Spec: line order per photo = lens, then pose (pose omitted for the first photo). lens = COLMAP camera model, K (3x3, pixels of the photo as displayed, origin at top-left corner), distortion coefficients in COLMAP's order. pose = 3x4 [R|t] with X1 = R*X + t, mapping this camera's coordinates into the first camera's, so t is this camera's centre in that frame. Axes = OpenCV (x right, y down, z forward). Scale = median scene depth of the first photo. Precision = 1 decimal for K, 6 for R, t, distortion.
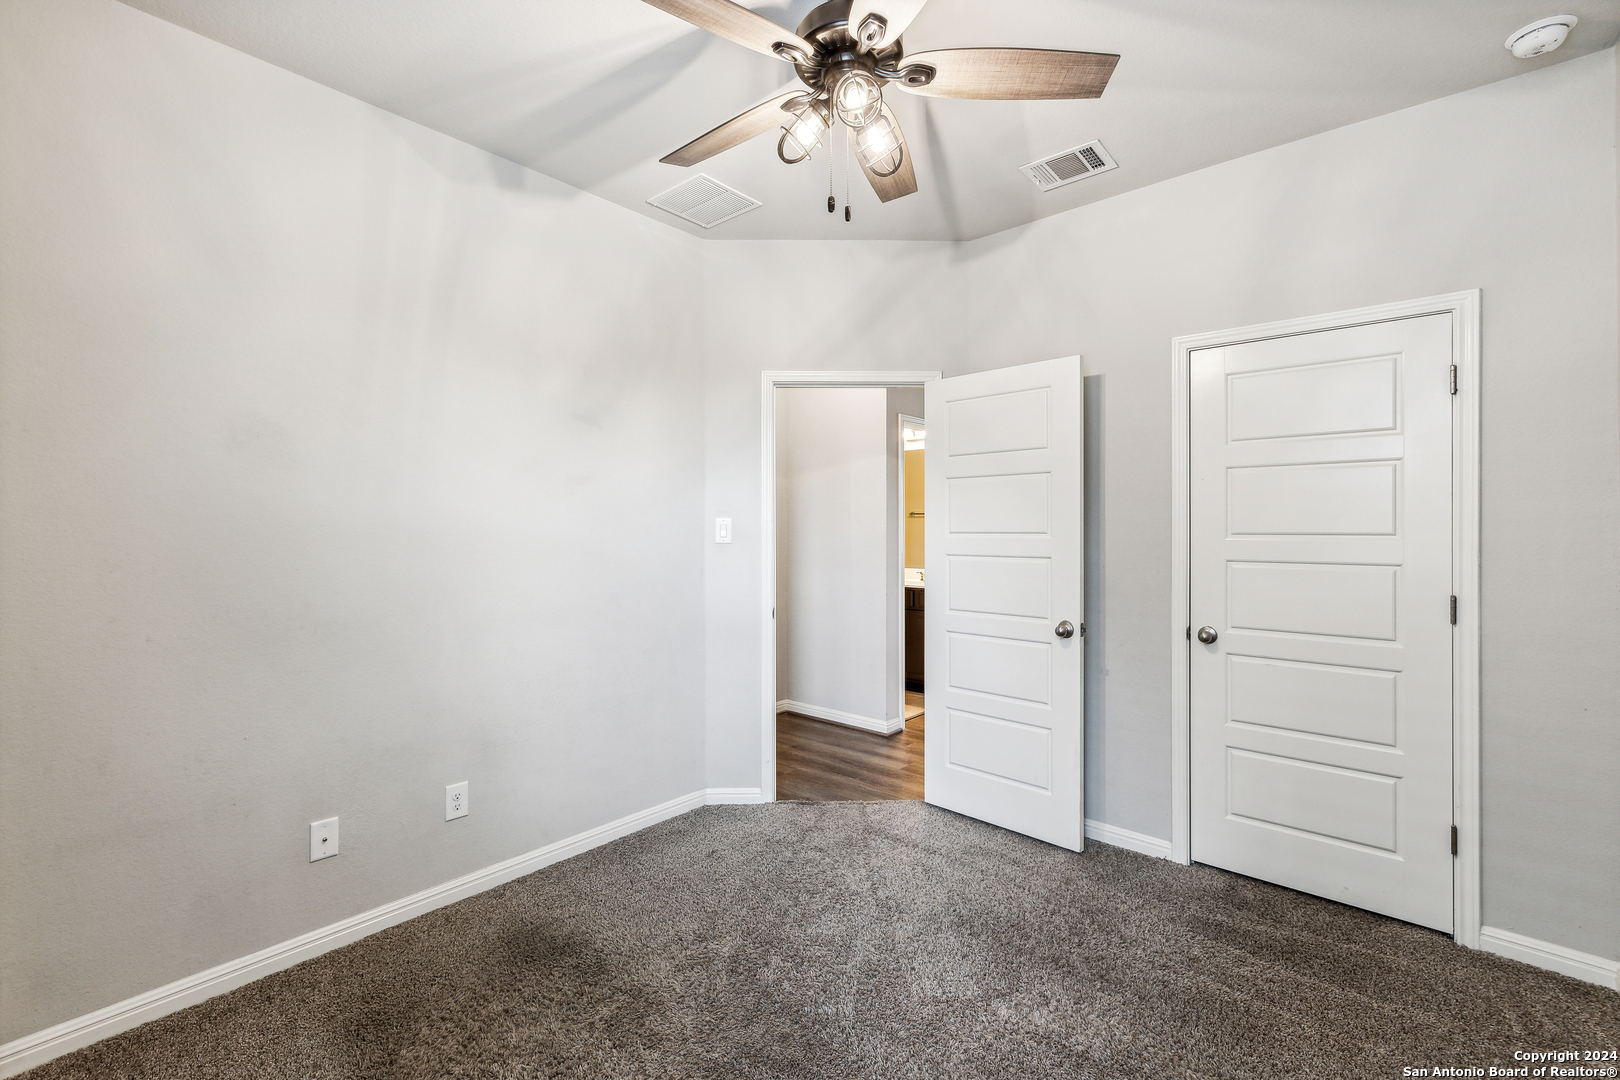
lens RADIAL K [[666.7, 0, 810.0], [0, 666.7, 540.0], [0, 0, 1]] dist [-0.000719, 0.000008]
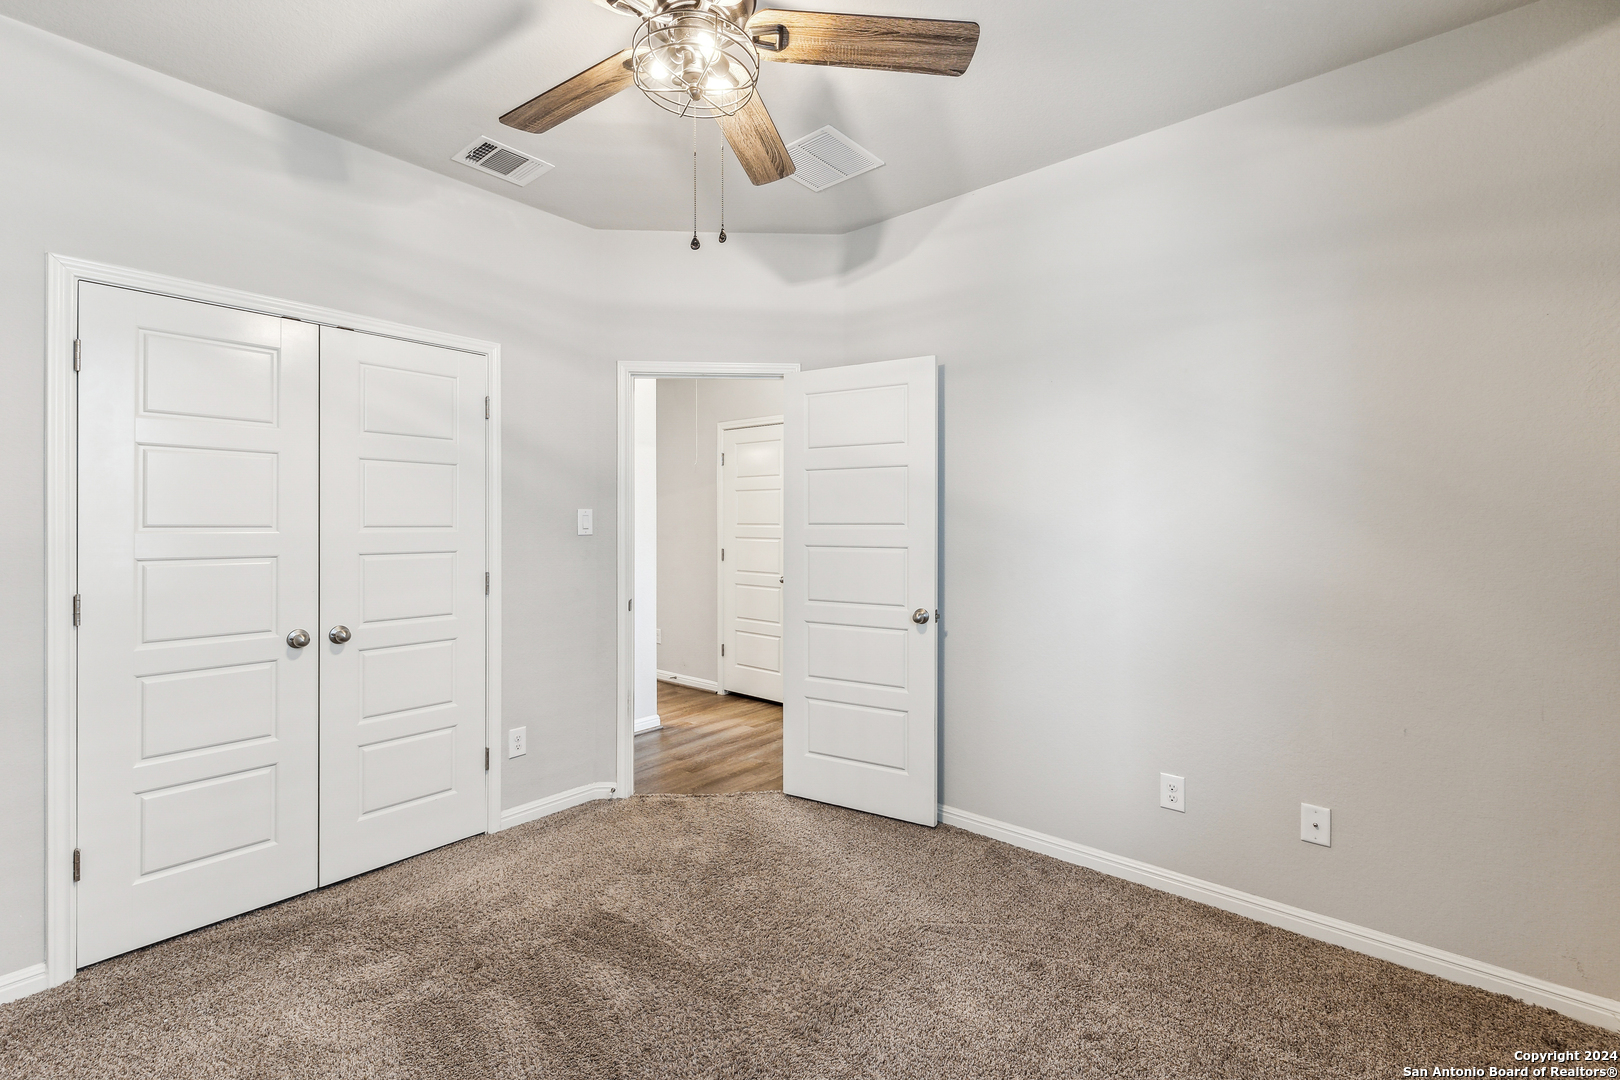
lens RADIAL K [[707.2, 0, 810.0], [0, 707.2, 540.0], [0, 0, 1]] dist [0.000251, 0.000017]
pose [[-0.027522, -0.015584, 0.999500, -0.445021], [0.012003, 0.999801, 0.015919, 0.003428], [-0.999549, 0.012435, -0.027329, 0.393867]]
